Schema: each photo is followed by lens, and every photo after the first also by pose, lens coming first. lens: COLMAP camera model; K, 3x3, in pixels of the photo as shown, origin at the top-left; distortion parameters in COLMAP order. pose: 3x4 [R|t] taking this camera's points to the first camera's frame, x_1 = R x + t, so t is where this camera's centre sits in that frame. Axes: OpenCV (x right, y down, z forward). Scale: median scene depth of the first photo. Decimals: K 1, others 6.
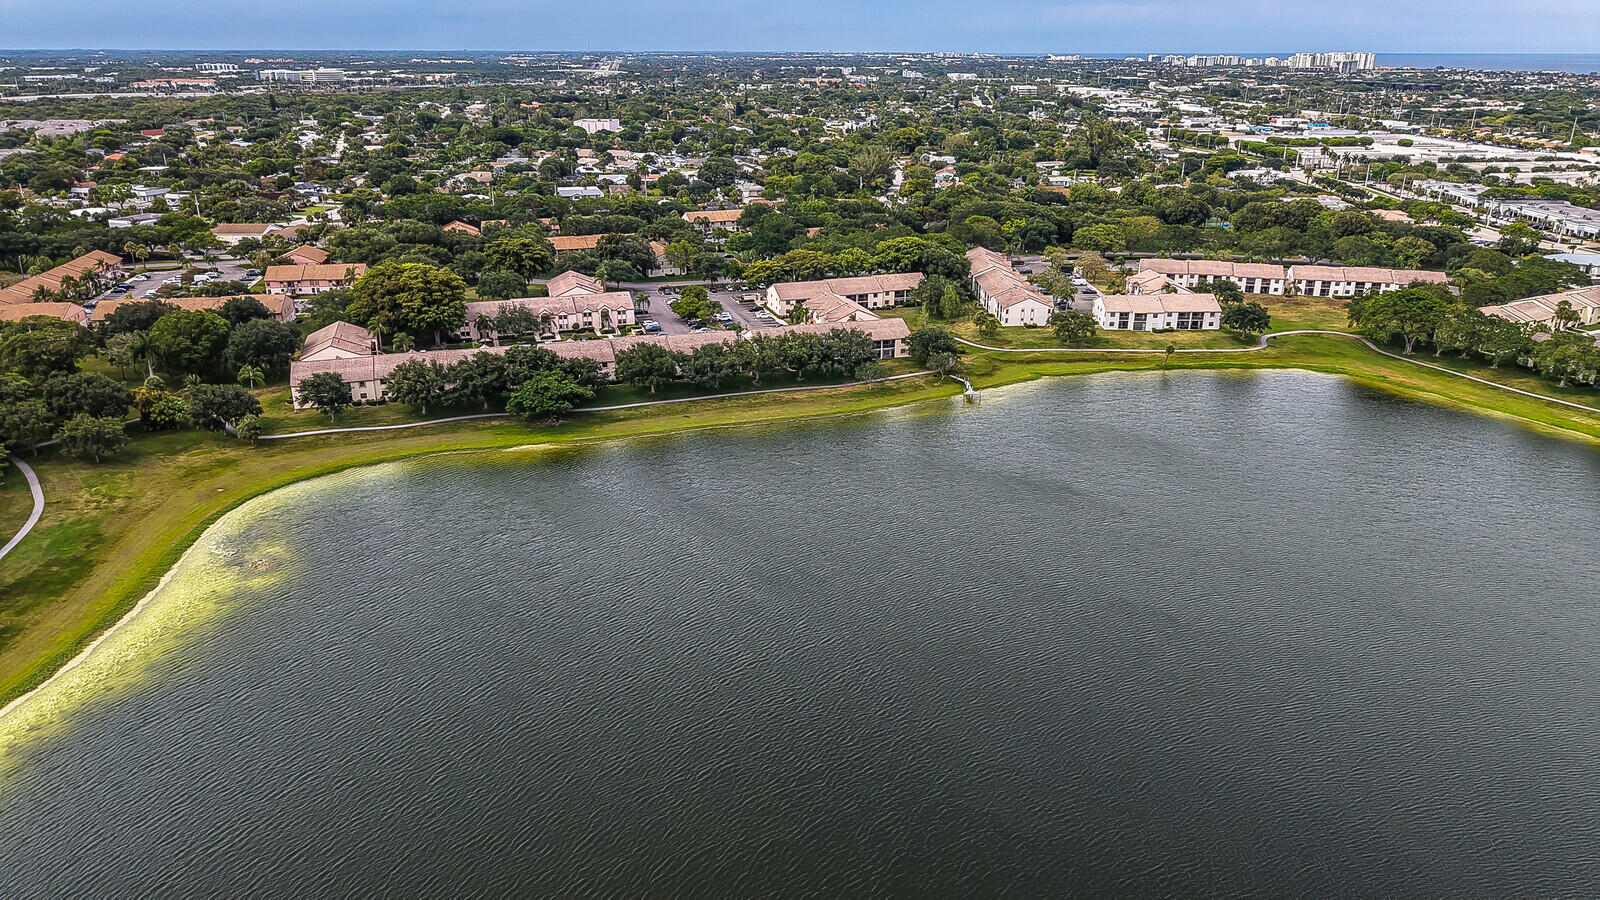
lens RADIAL K [[1073.3, 0, 800.0], [0, 1073.3, 450.0], [0, 0, 1]] dist [0.041510, -0.046817]
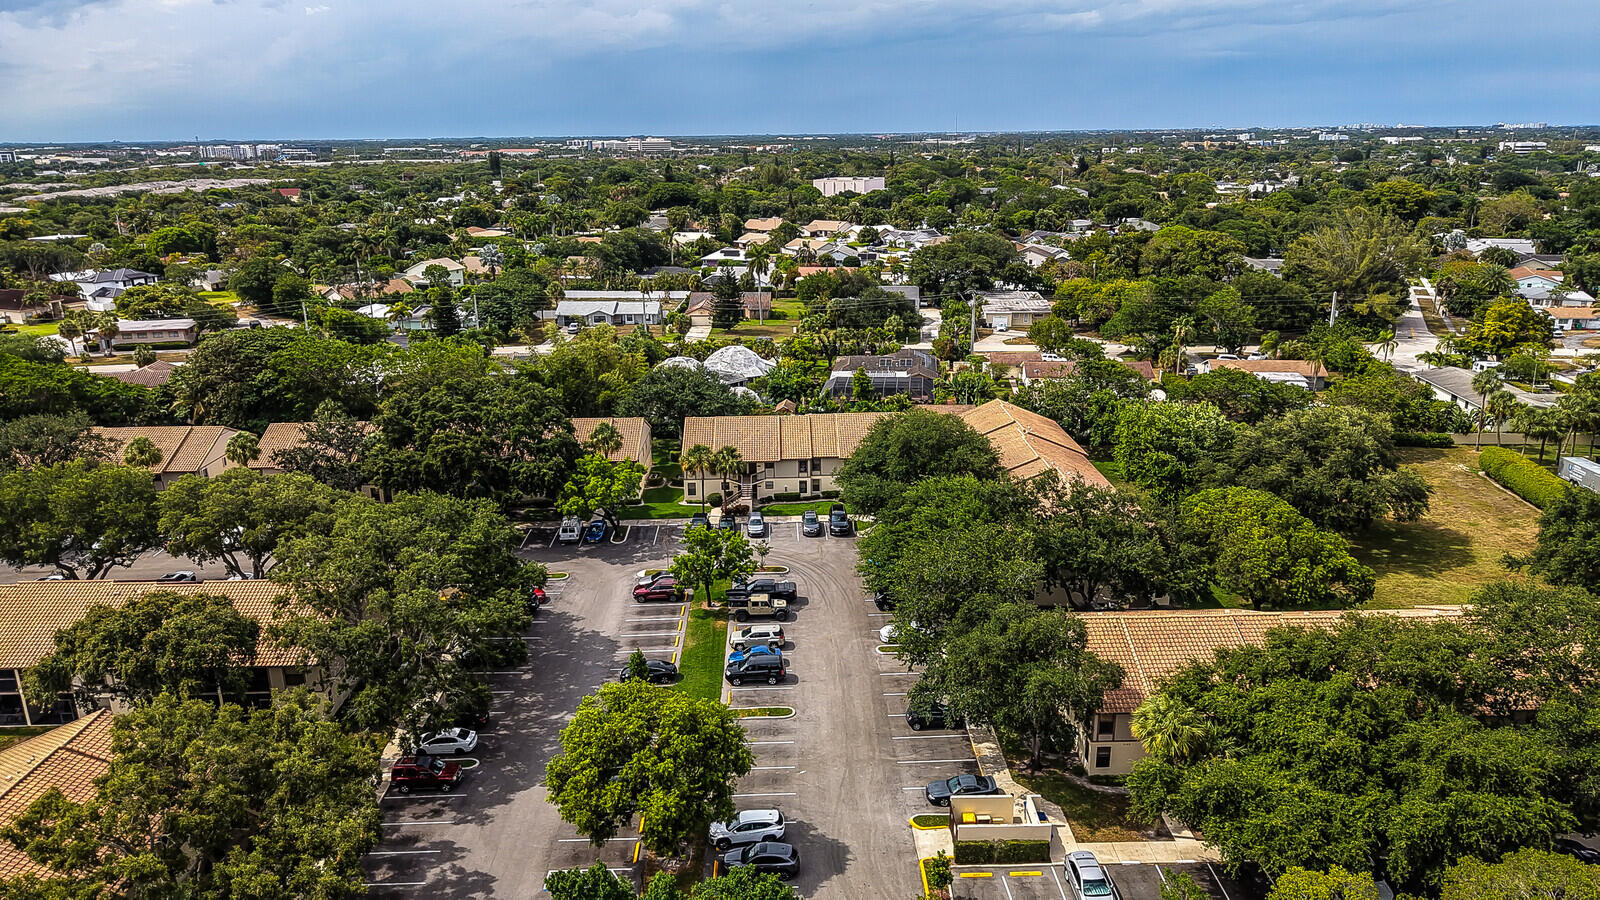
lens RADIAL K [[1073.3, 0, 800.0], [0, 1073.3, 450.0], [0, 0, 1]] dist [0.041510, -0.046817]
pose [[0.945734, 0.080371, -0.314847, 0.006384], [-0.101729, 0.993454, -0.051973, -0.130061], [0.308608, 0.081181, 0.947719, 0.482330]]
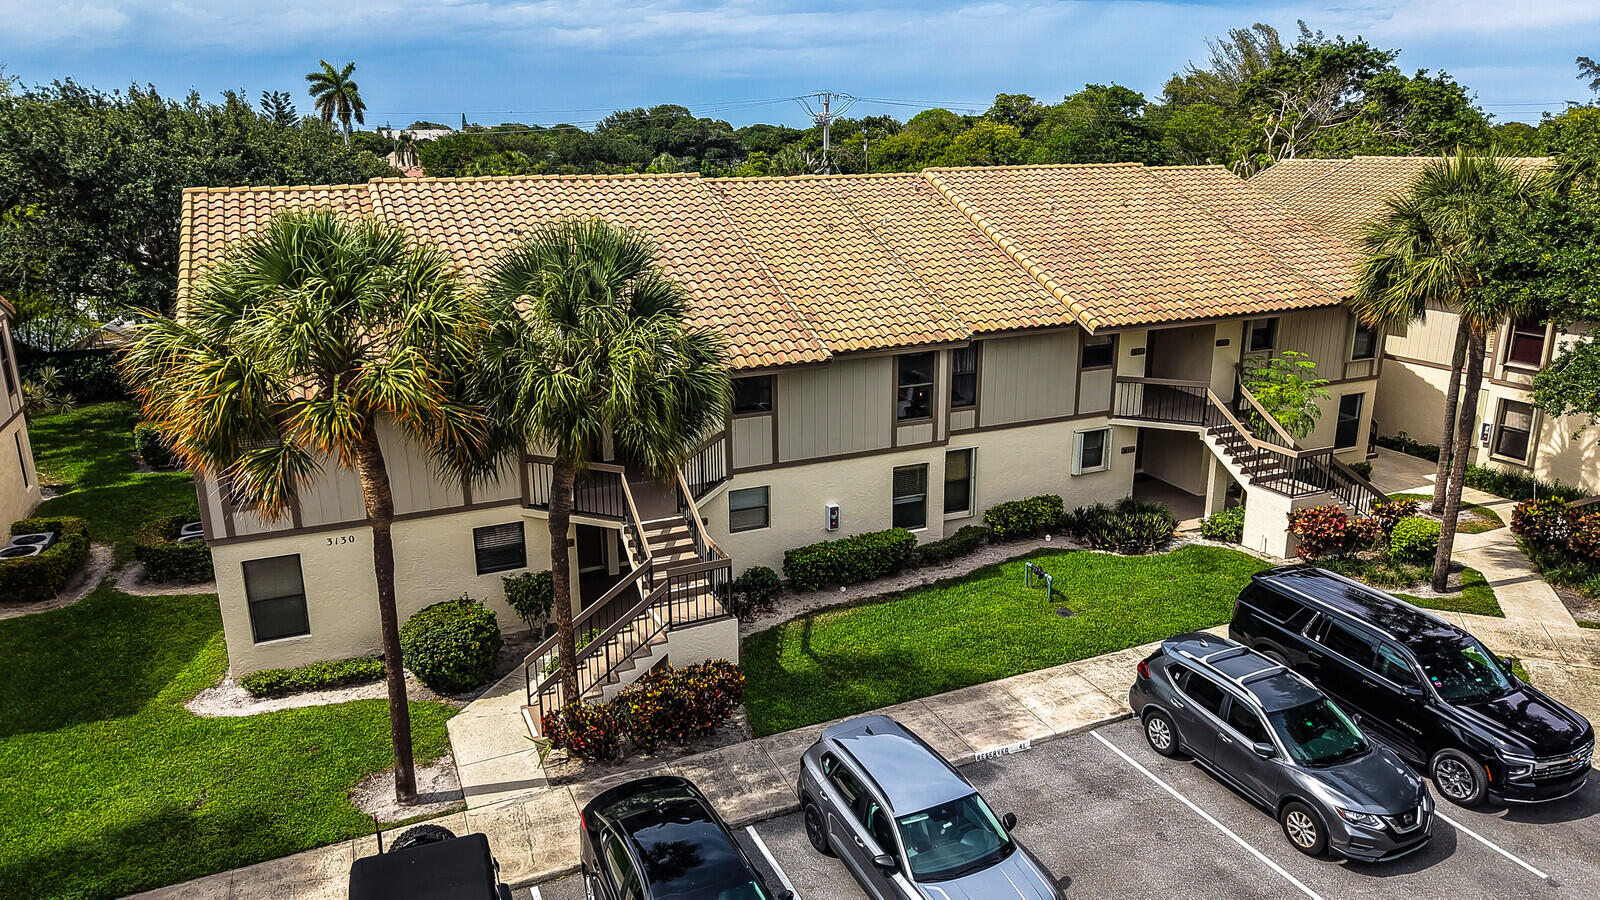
lens RADIAL K [[1040.7, 0, 805.8], [0, 1040.7, 519.0], [0, 0, 1]] dist [0.039961, -0.043184]
pose [[0.997329, -0.029540, 0.066800, -0.055596], [0.030324, 0.999482, -0.010754, -0.132393], [-0.066448, 0.012751, 0.997708, 0.621218]]
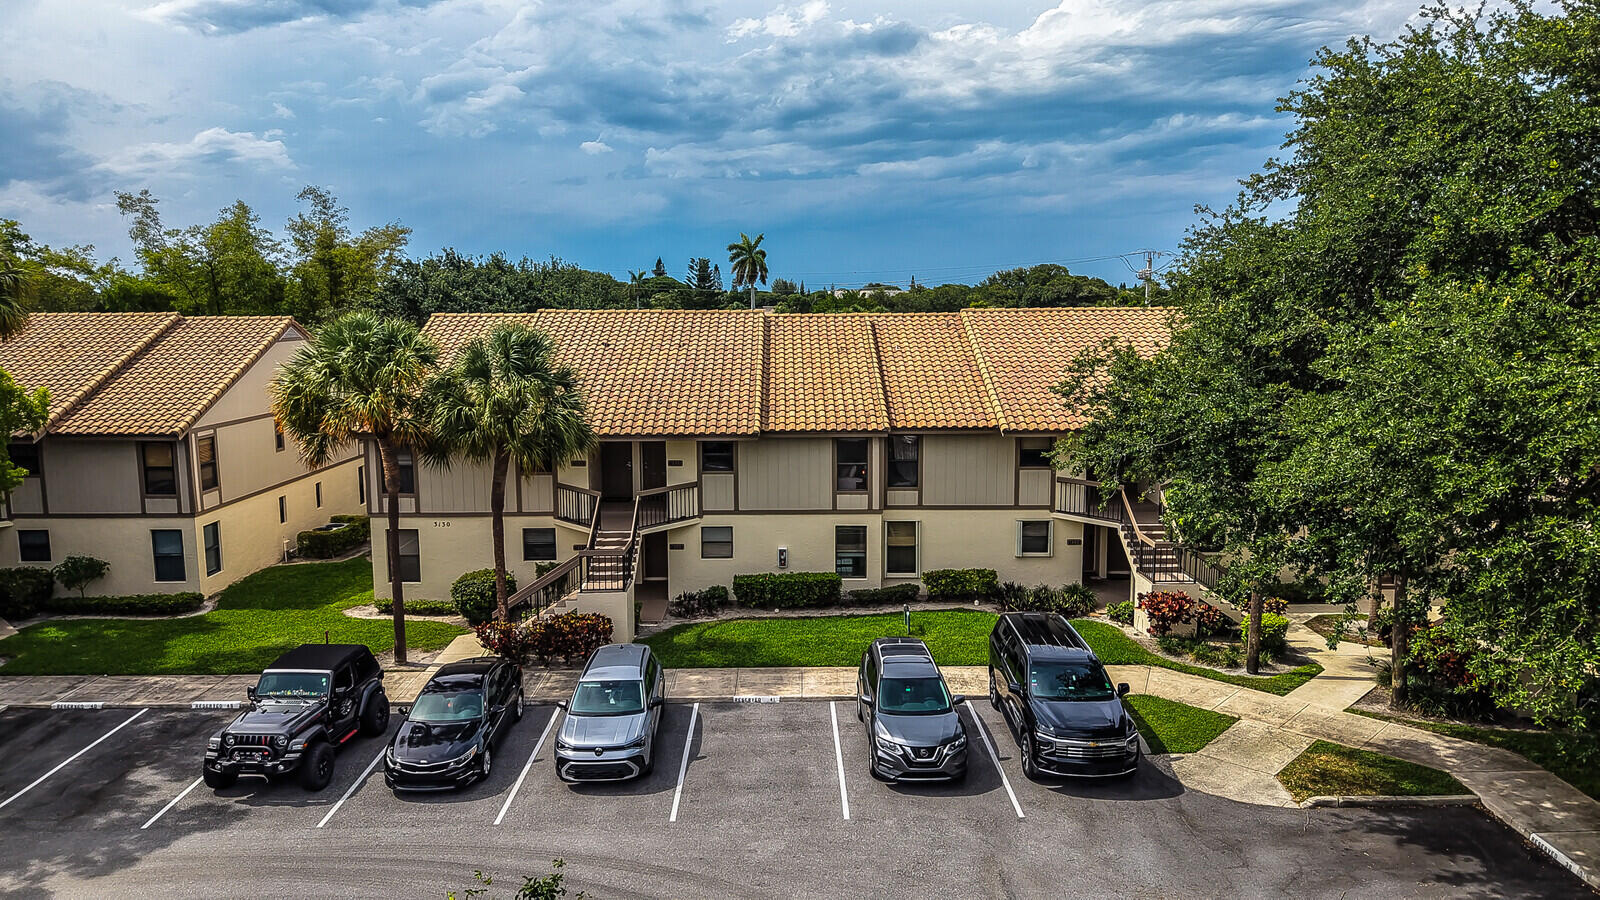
lens RADIAL K [[1073.3, 0, 800.0], [0, 1073.3, 450.0], [0, 0, 1]] dist [0.041510, -0.046817]
pose [[0.942882, 0.044288, -0.330170, -0.037006], [-0.114993, 0.973471, -0.197815, -0.128299], [0.312650, 0.224484, 0.922961, 0.611479]]
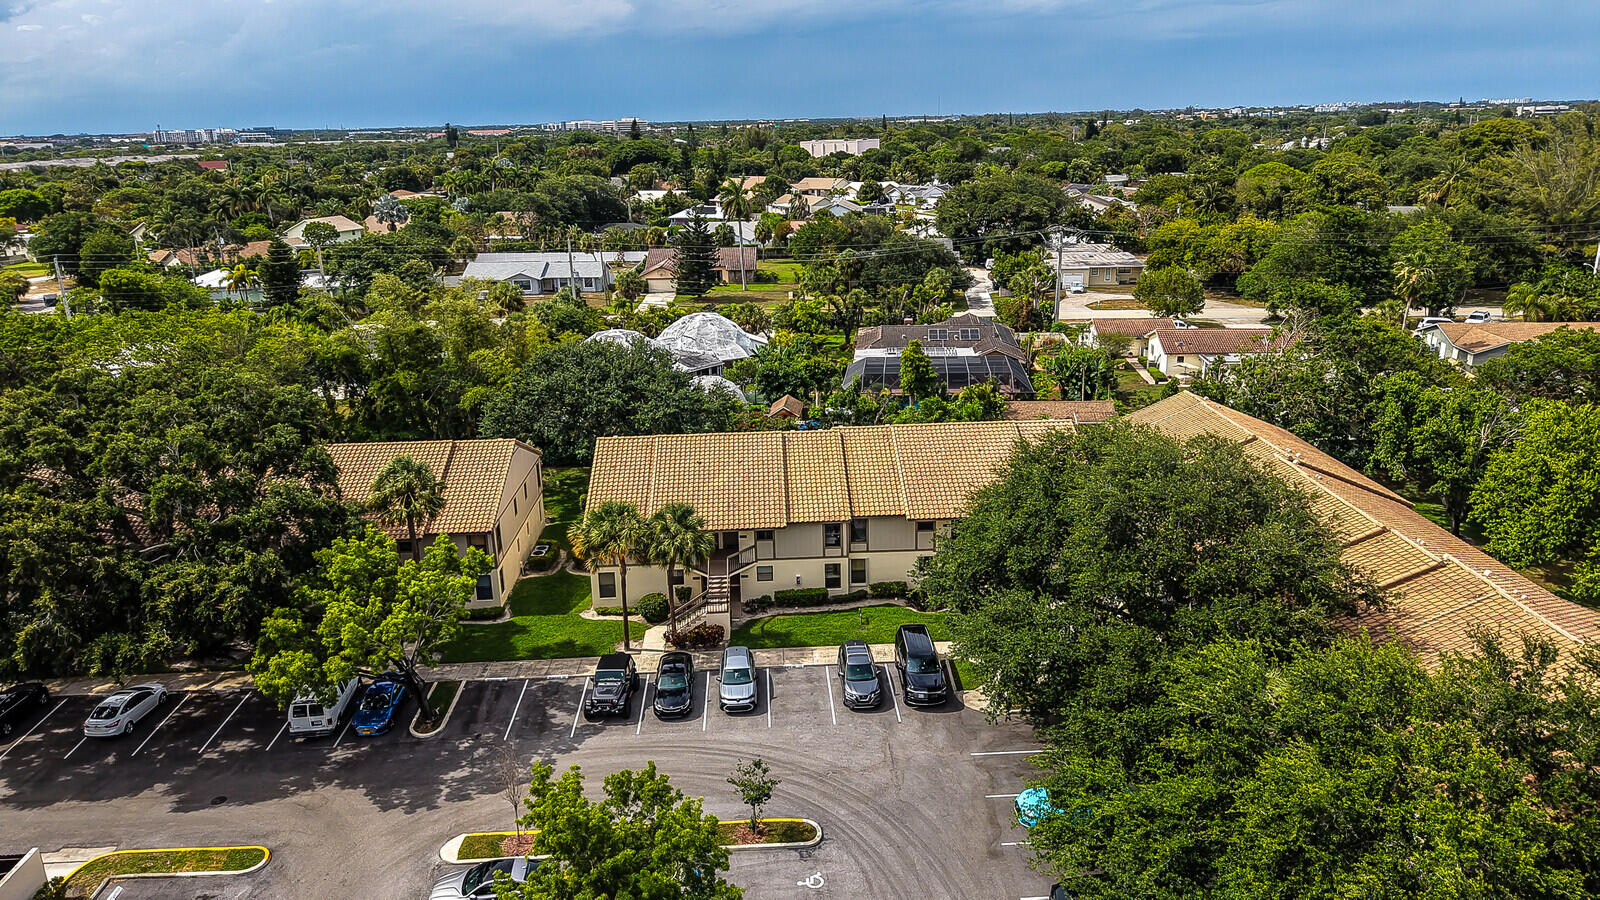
lens RADIAL K [[1054.1, 0, 800.0], [0, 1054.1, 450.0], [0, 0, 1]] dist [0.041698, -0.048408]
pose [[0.951402, 0.070126, -0.299860, -0.026651], [-0.086153, 0.995456, -0.040549, -0.140055], [0.295655, 0.064412, 0.953121, 0.569360]]
